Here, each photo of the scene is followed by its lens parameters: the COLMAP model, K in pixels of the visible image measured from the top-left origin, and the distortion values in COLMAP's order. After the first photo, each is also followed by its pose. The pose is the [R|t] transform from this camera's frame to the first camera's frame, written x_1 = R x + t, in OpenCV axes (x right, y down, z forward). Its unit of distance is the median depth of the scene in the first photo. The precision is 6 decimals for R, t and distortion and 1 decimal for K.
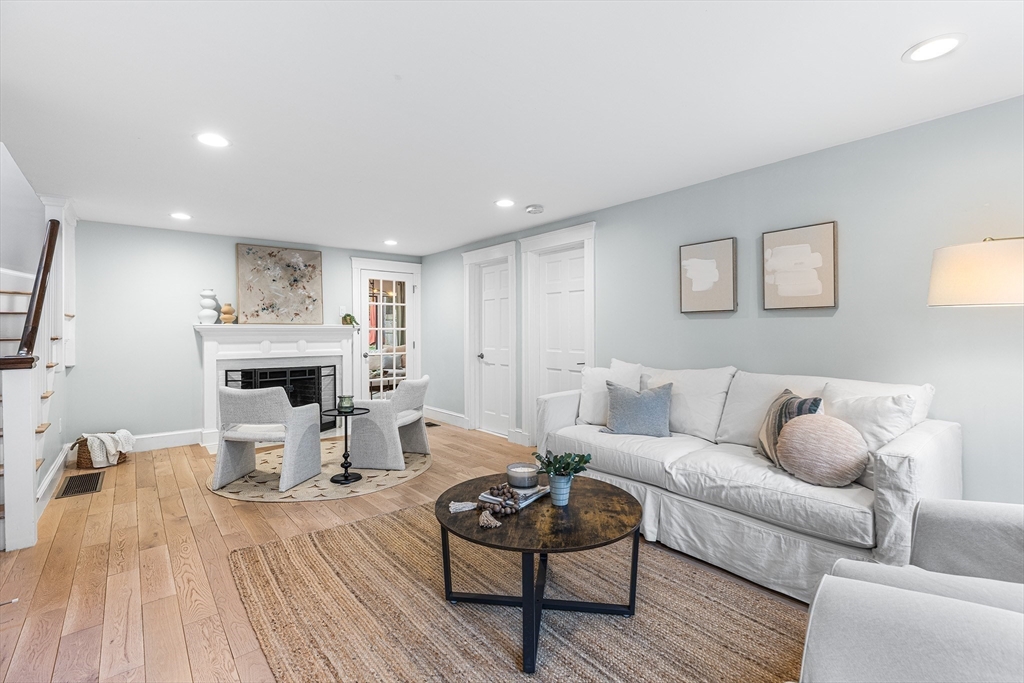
lens RADIAL K [[462.0, 0, 511.3], [0, 462.0, 332.2], [0, 0, 1]] dist [0.002531, -0.000537]
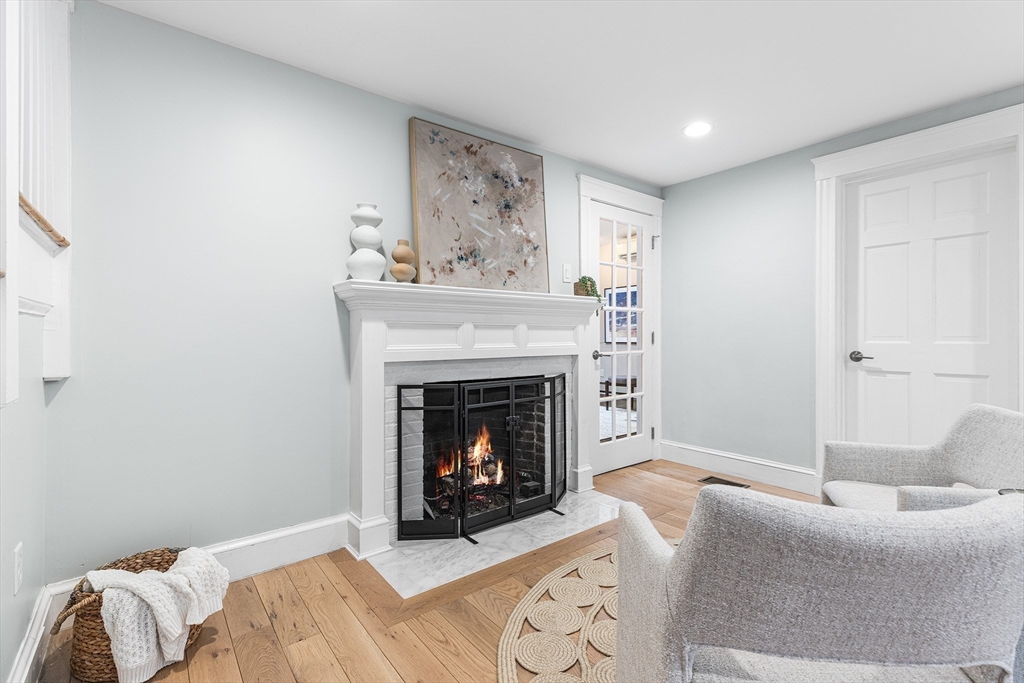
lens RADIAL K [[462.0, 0, 514.0], [0, 462.0, 335.9], [0, 0, 1]] dist [0.002531, -0.000537]
pose [[0.999876, 0.001665, -0.015651, -0.458397], [-0.001645, 0.999998, 0.001311, 0.029849], [0.015653, -0.001285, 0.999877, 0.501391]]
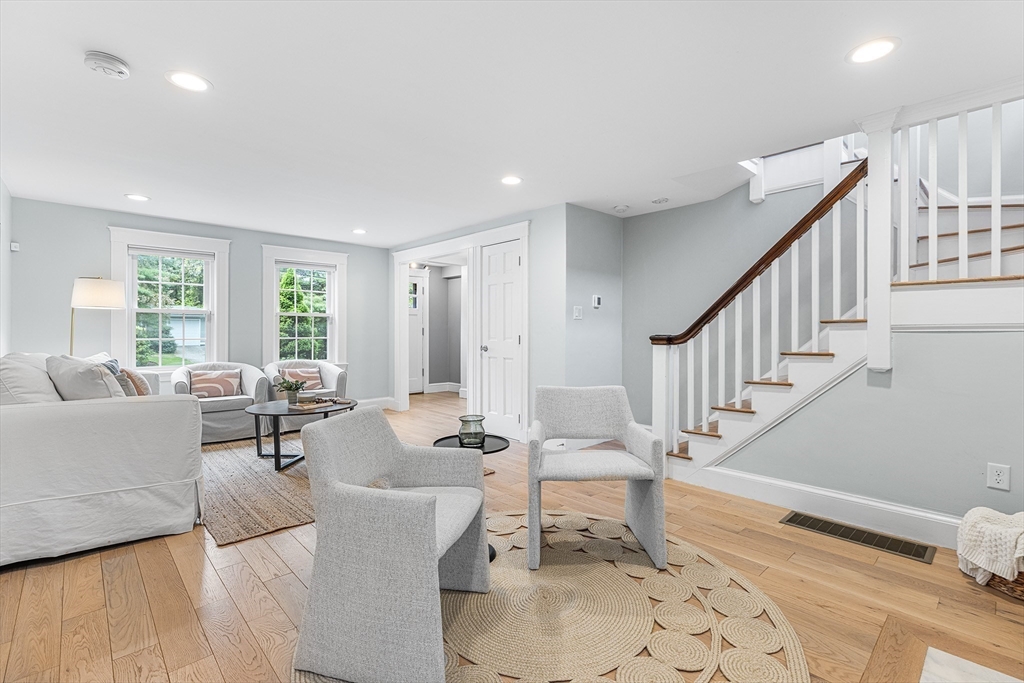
lens RADIAL K [[462.0, 0, 513.7], [0, 462.0, 334.9], [0, 0, 1]] dist [0.002531, -0.000537]
pose [[-0.998031, -0.003262, -0.062642, -0.258587], [-0.003707, 0.999969, 0.006991, 0.020463], [0.062617, 0.007210, -0.998012, 1.109210]]
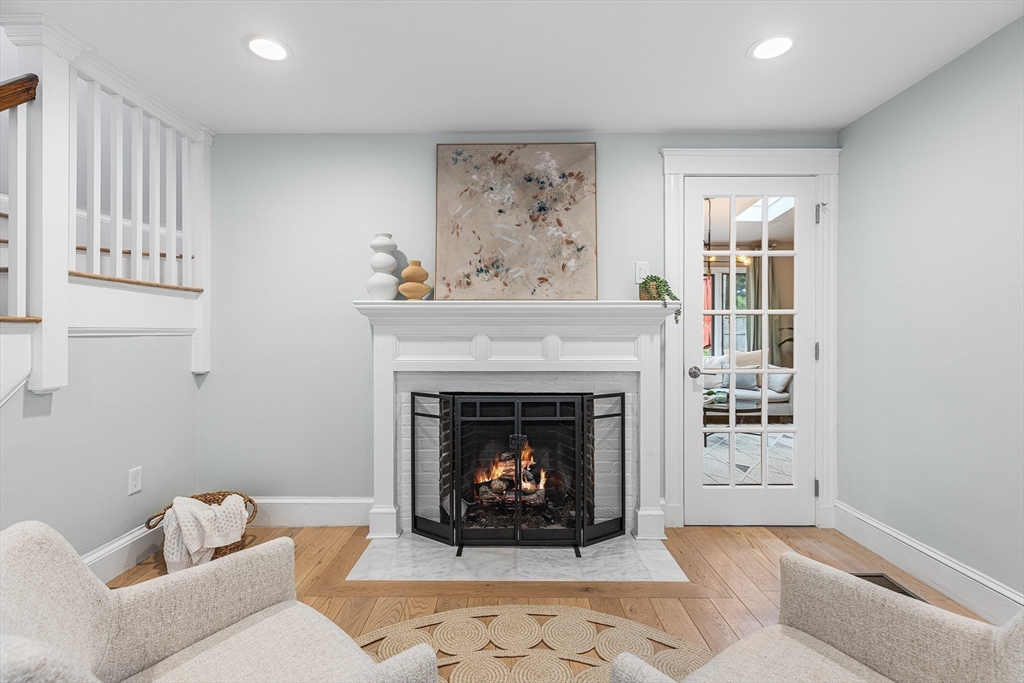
lens RADIAL K [[462.0, 0, 510.8], [0, 462.0, 336.2], [0, 0, 1]] dist [0.002531, -0.000537]
pose [[0.772051, 0.005568, -0.635537, -0.194619], [-0.003422, 0.999984, 0.004604, 0.016320], [0.635552, -0.001380, 0.772057, 0.625362]]
